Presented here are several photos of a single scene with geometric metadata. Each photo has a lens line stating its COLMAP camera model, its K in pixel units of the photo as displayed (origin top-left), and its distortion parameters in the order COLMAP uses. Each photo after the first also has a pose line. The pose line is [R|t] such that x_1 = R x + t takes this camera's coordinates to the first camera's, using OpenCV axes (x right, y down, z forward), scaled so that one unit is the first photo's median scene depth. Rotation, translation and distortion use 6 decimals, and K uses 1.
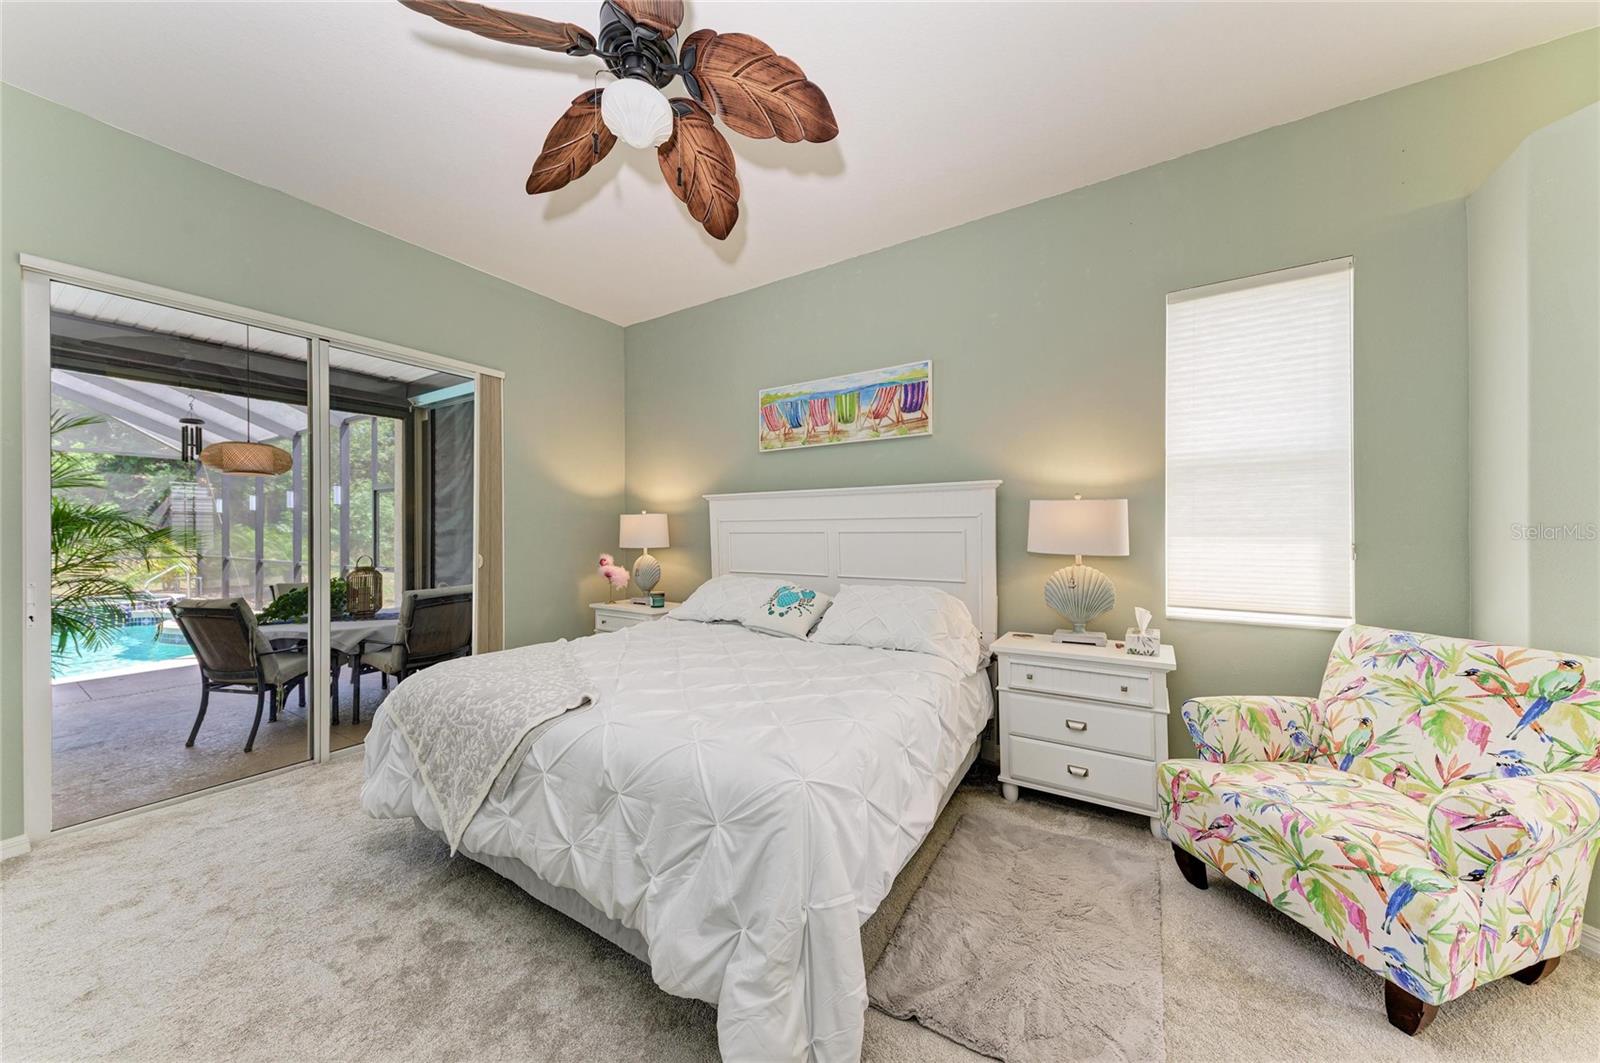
lens RADIAL K [[561.7, 0, 763.6], [0, 561.7, 519.7], [0, 0, 1]] dist [0.020743, 0.000181]
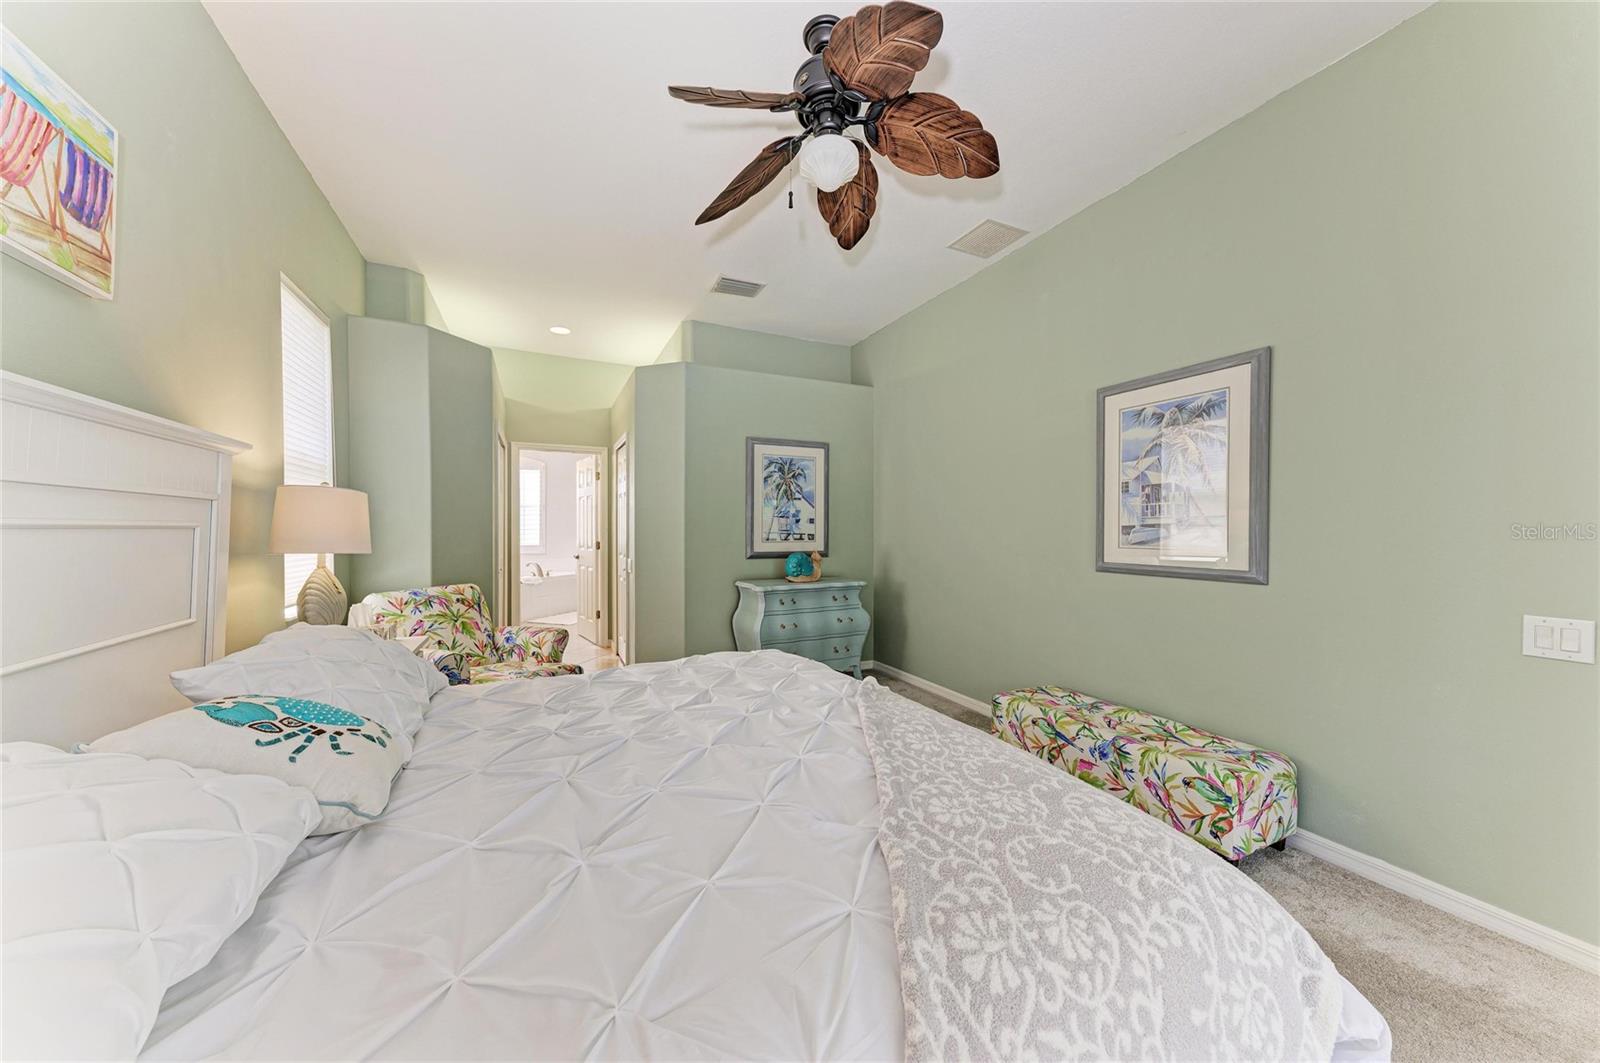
lens RADIAL K [[540.7, 0, 798.6], [0, 540.7, 535.1], [0, 0, 1]] dist [0.007881, -0.001582]
pose [[-0.870126, -0.004379, 0.492809, -0.332767], [-0.009940, 0.999913, -0.008665, 0.023582], [-0.492728, -0.012438, -0.870094, 0.993311]]
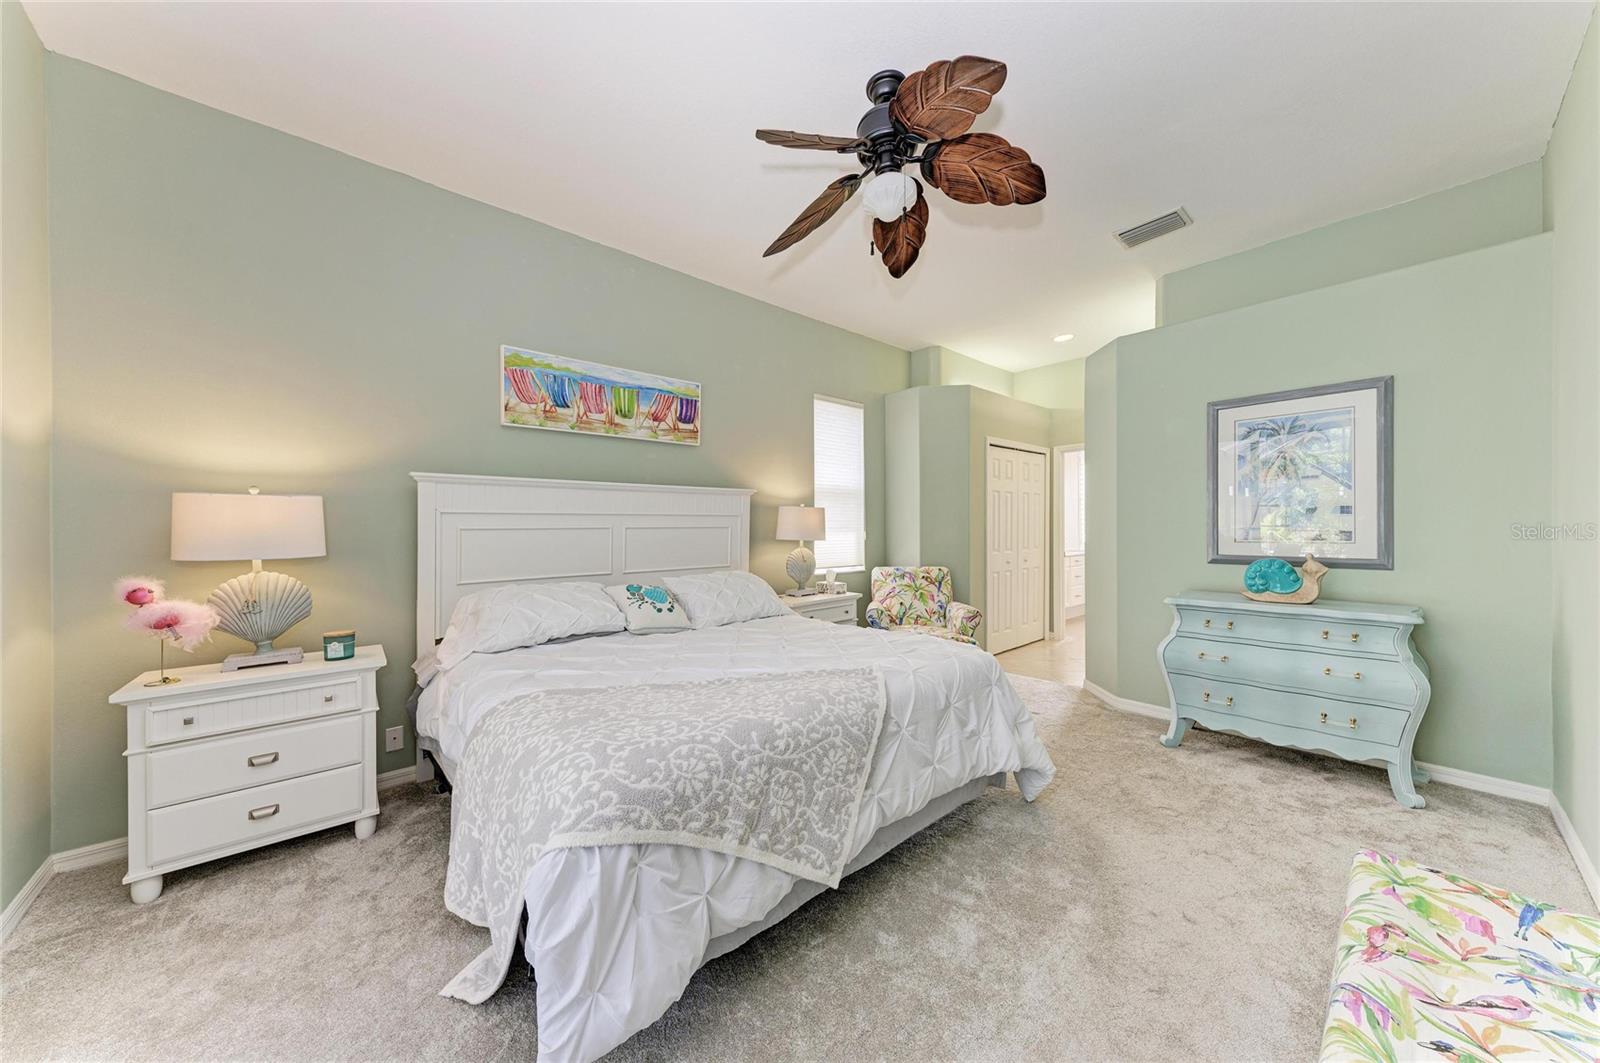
lens RADIAL K [[540.7, 0, 796.3], [0, 540.7, 528.6], [0, 0, 1]] dist [0.007881, -0.001582]
pose [[0.242431, -0.001193, 0.970168, -0.693293], [-0.013983, 0.999891, 0.004723, 0.014230], [-0.970068, -0.014711, 0.242388, 0.467804]]
